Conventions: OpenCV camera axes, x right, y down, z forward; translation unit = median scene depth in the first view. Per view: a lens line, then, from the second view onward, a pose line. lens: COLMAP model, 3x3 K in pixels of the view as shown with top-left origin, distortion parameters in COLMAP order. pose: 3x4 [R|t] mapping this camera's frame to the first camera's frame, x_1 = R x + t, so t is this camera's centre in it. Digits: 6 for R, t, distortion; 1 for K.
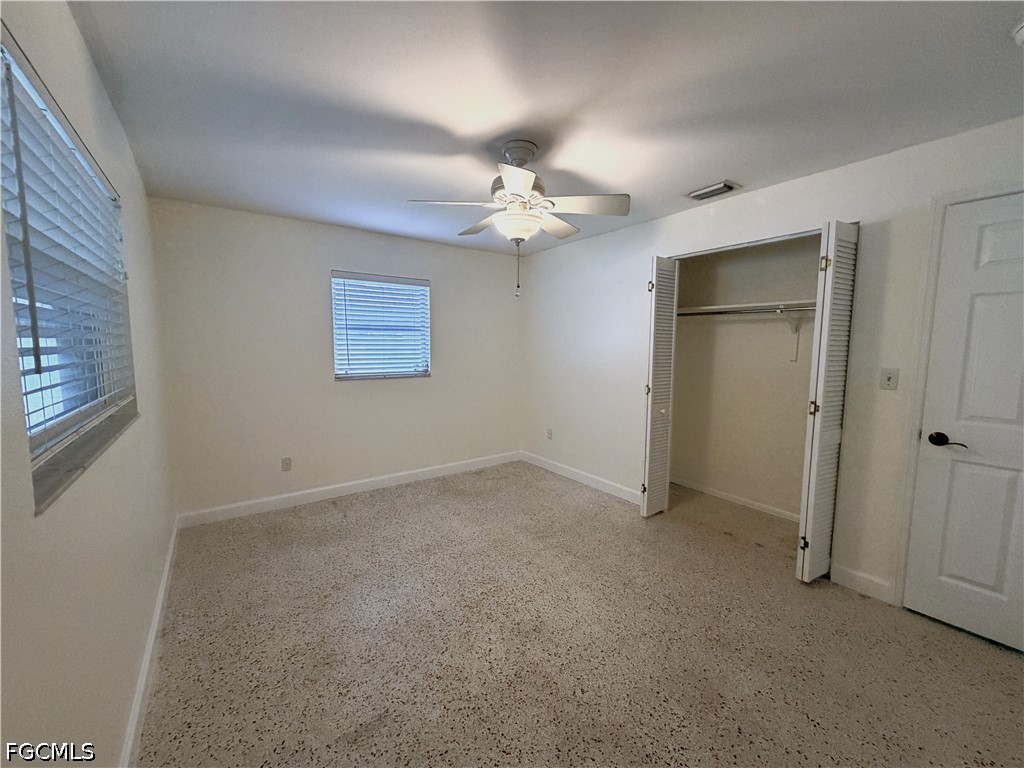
lens RADIAL K [[407.3, 0, 505.3], [0, 407.3, 381.8], [0, 0, 1]] dist [0.000861, 0.000492]
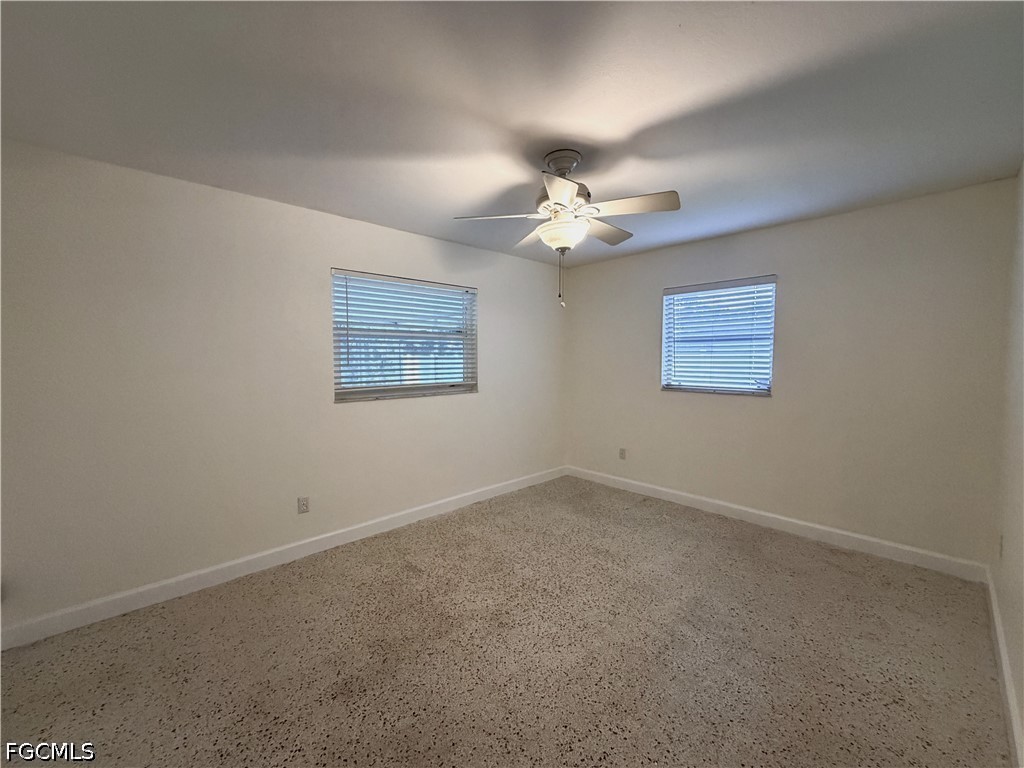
lens RADIAL K [[407.3, 0, 513.4], [0, 407.3, 384.1], [0, 0, 1]] dist [0.000861, 0.000492]
pose [[0.137586, 0.054907, -0.988967, 0.814609], [-0.087538, 0.995229, 0.043076, -0.043481], [0.986614, 0.080646, 0.141737, 0.620982]]
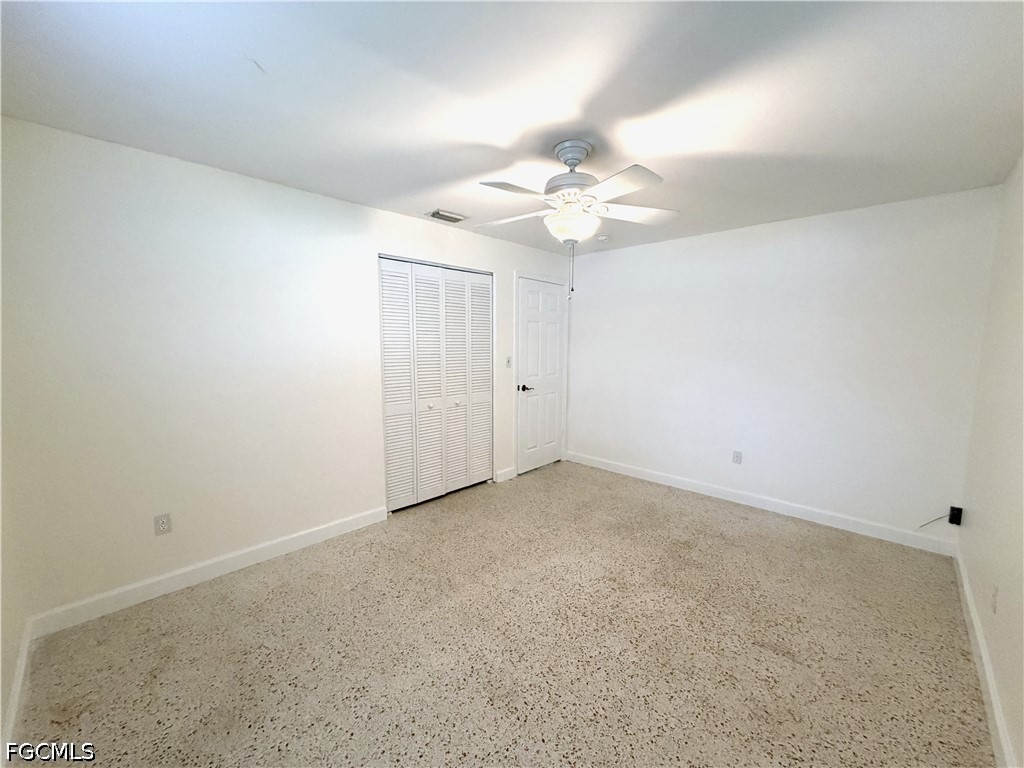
lens RADIAL K [[407.3, 0, 515.1], [0, 407.3, 380.4], [0, 0, 1]] dist [0.000861, 0.000492]
pose [[-0.187117, -0.103891, 0.976829, -0.753975], [0.084518, 0.989002, 0.121376, -0.121041], [-0.978695, 0.105271, -0.176278, 1.080517]]
